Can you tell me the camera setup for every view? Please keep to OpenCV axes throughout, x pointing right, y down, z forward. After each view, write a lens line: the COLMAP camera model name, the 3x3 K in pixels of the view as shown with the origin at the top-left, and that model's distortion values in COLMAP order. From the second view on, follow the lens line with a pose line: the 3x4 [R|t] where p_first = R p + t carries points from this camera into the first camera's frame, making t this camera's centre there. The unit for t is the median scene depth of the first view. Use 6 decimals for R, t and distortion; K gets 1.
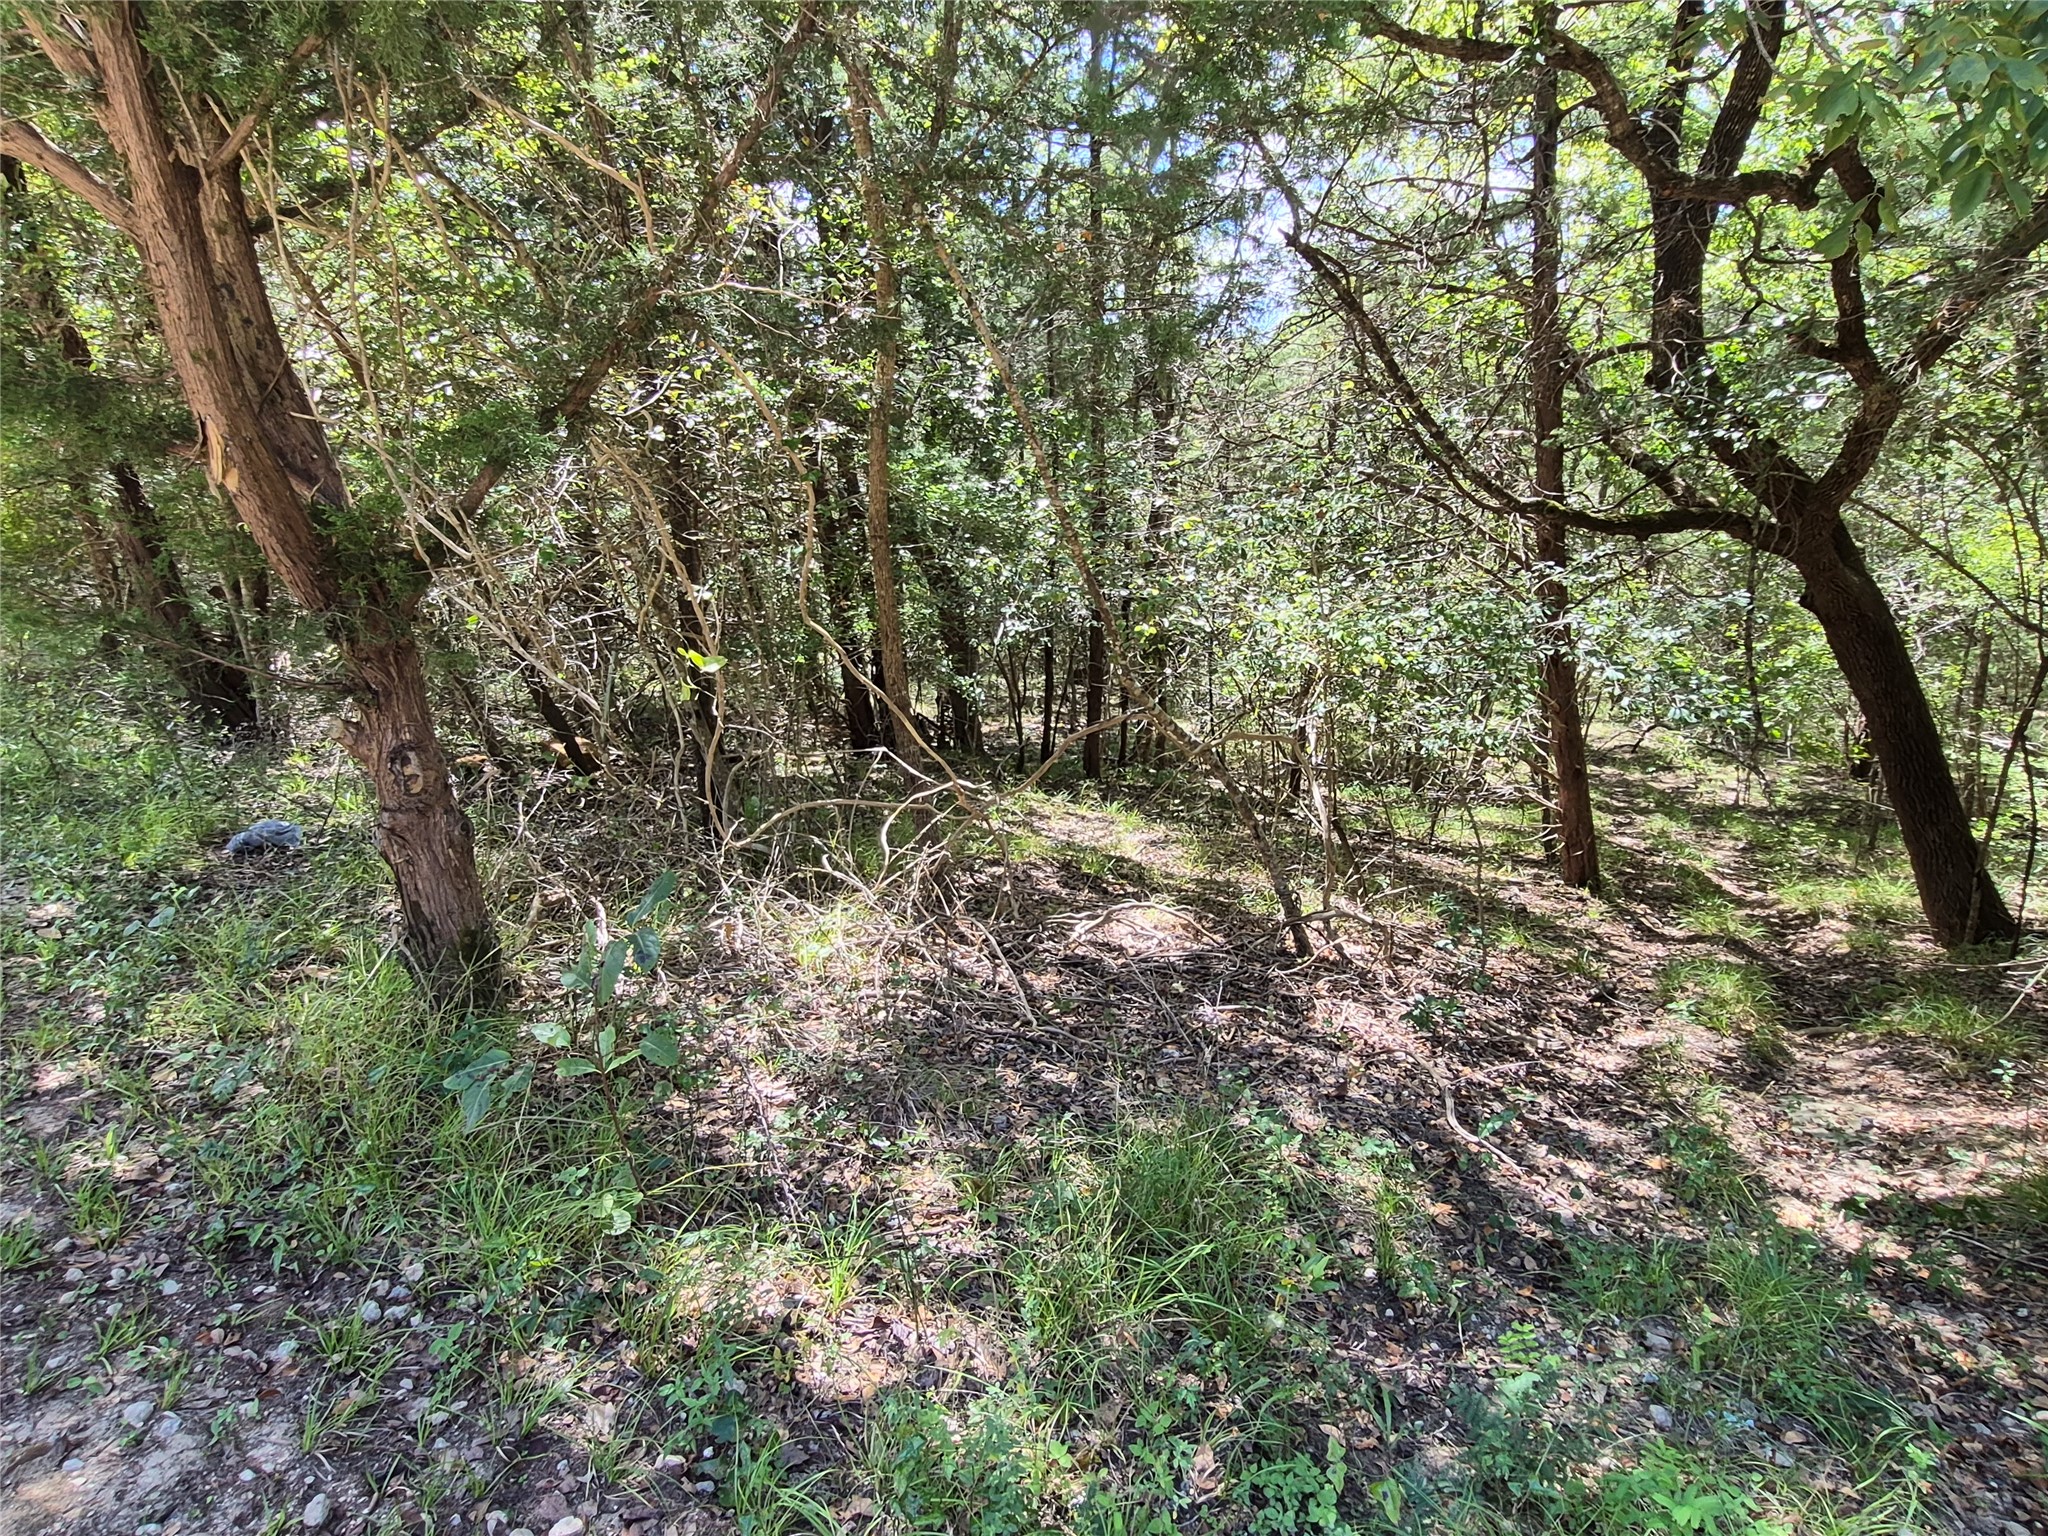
lens RADIAL K [[1136.8, 0, 1022.0], [0, 1136.8, 773.7], [0, 0, 1]] dist [0.002476, 0.000897]
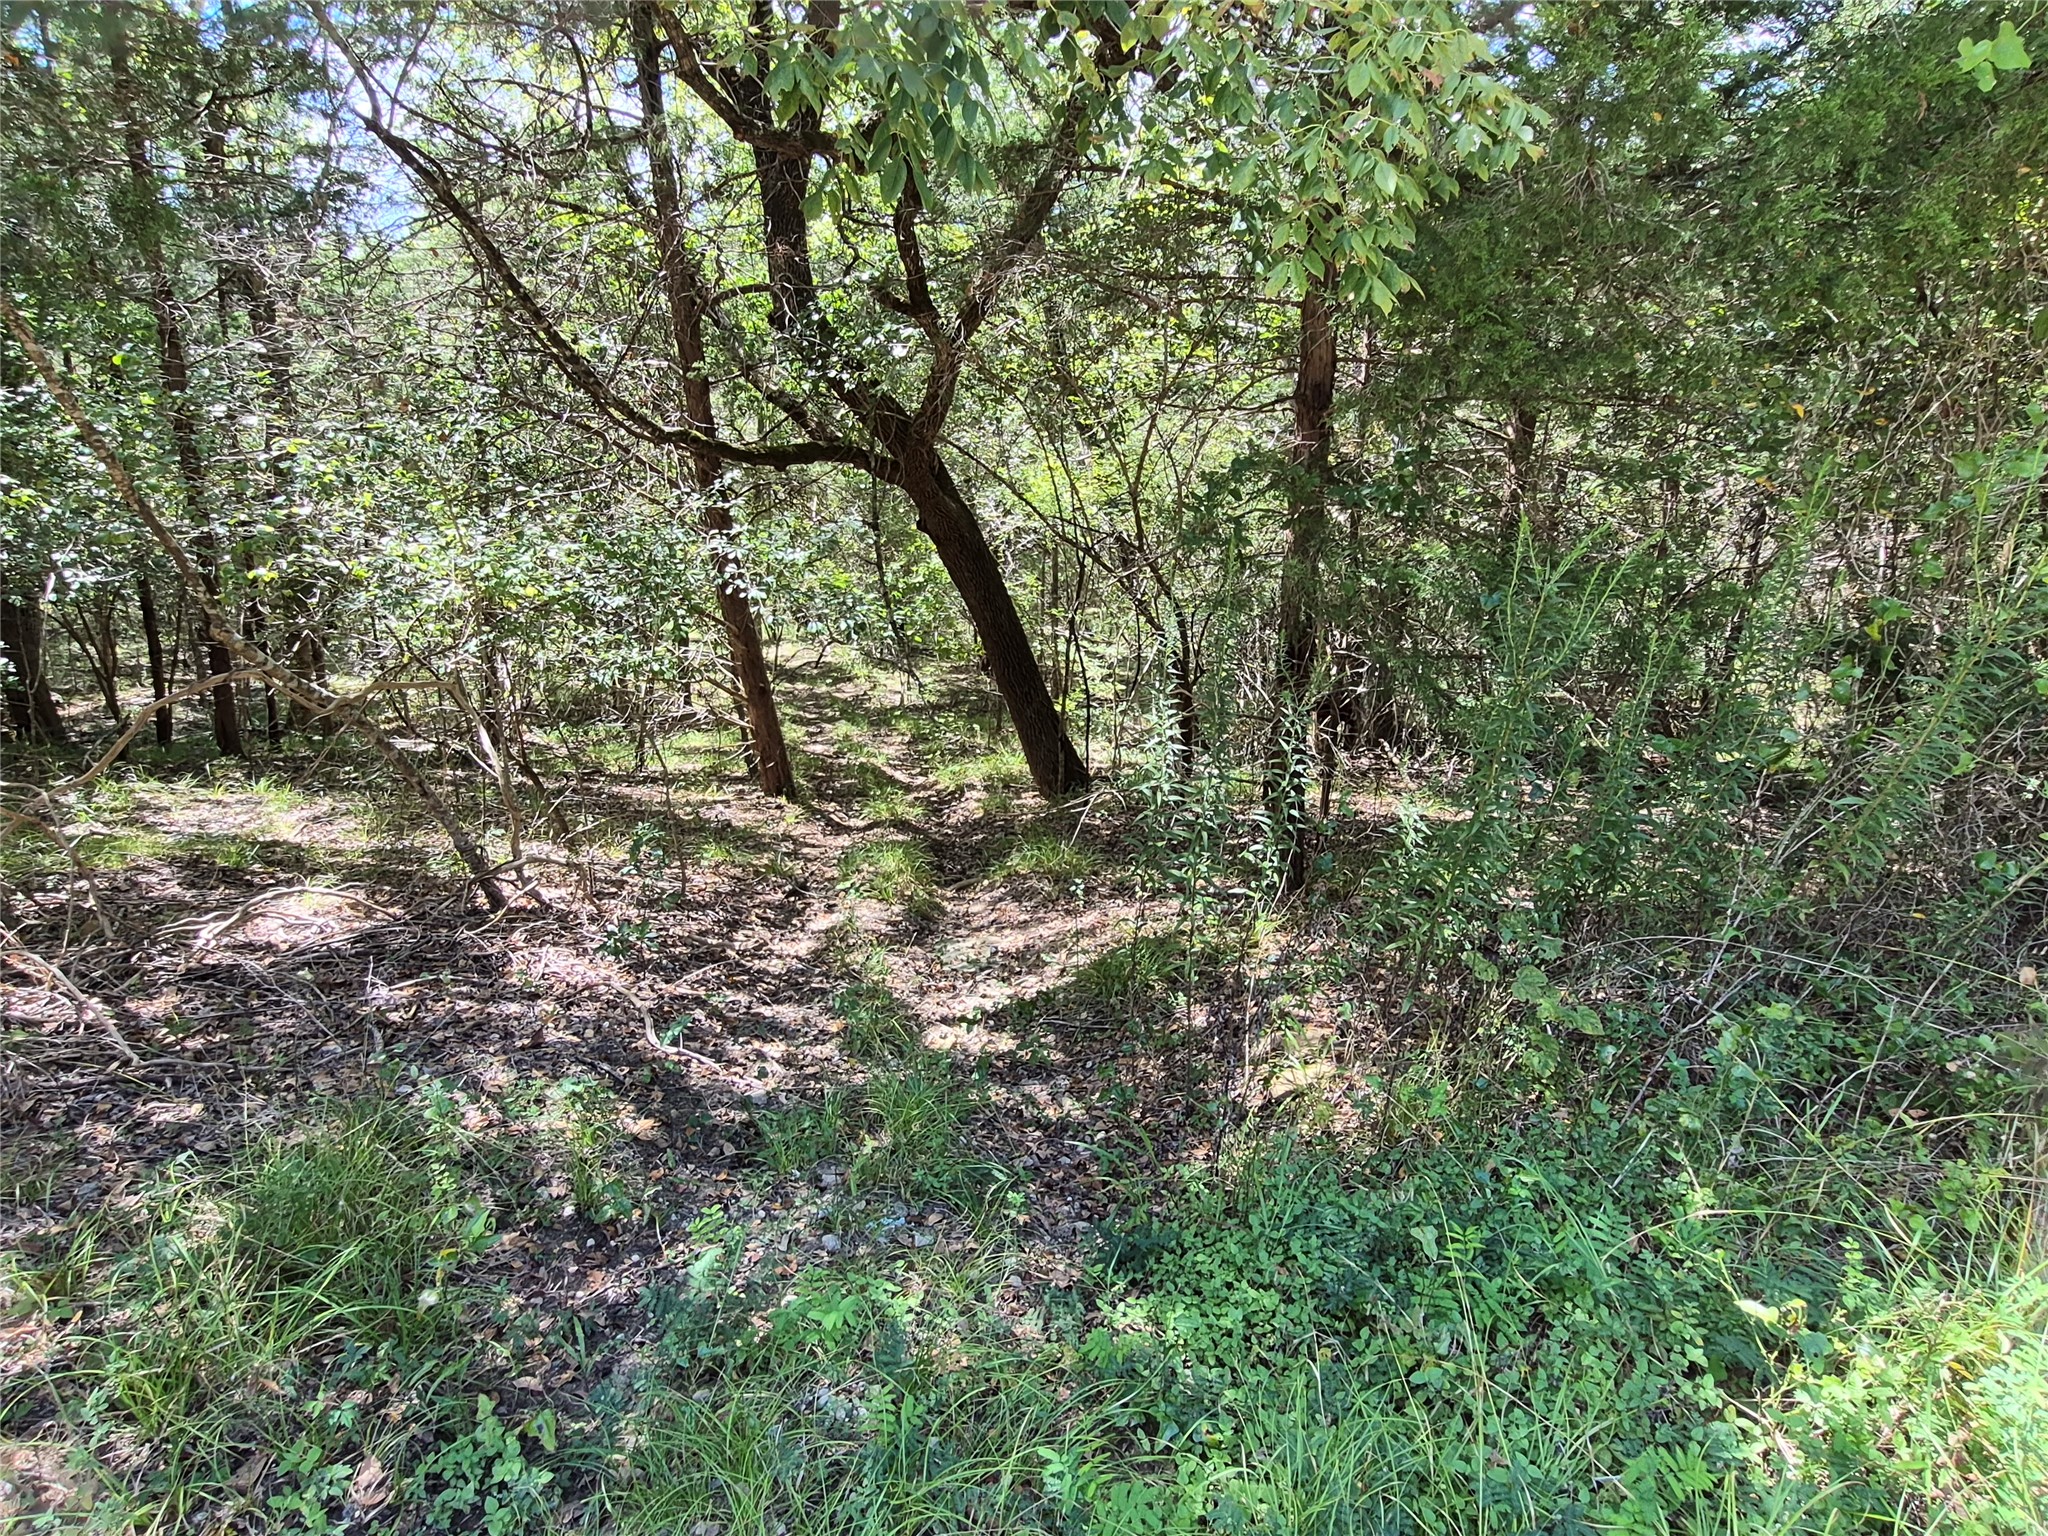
lens RADIAL K [[1136.8, 0, 1022.0], [0, 1136.8, 773.7], [0, 0, 1]] dist [0.002476, 0.000897]
pose [[0.820415, -0.138012, 0.554862, 0.095625], [0.110640, 0.990409, 0.082755, 0.017186], [-0.560962, -0.006503, 0.827816, -0.027697]]
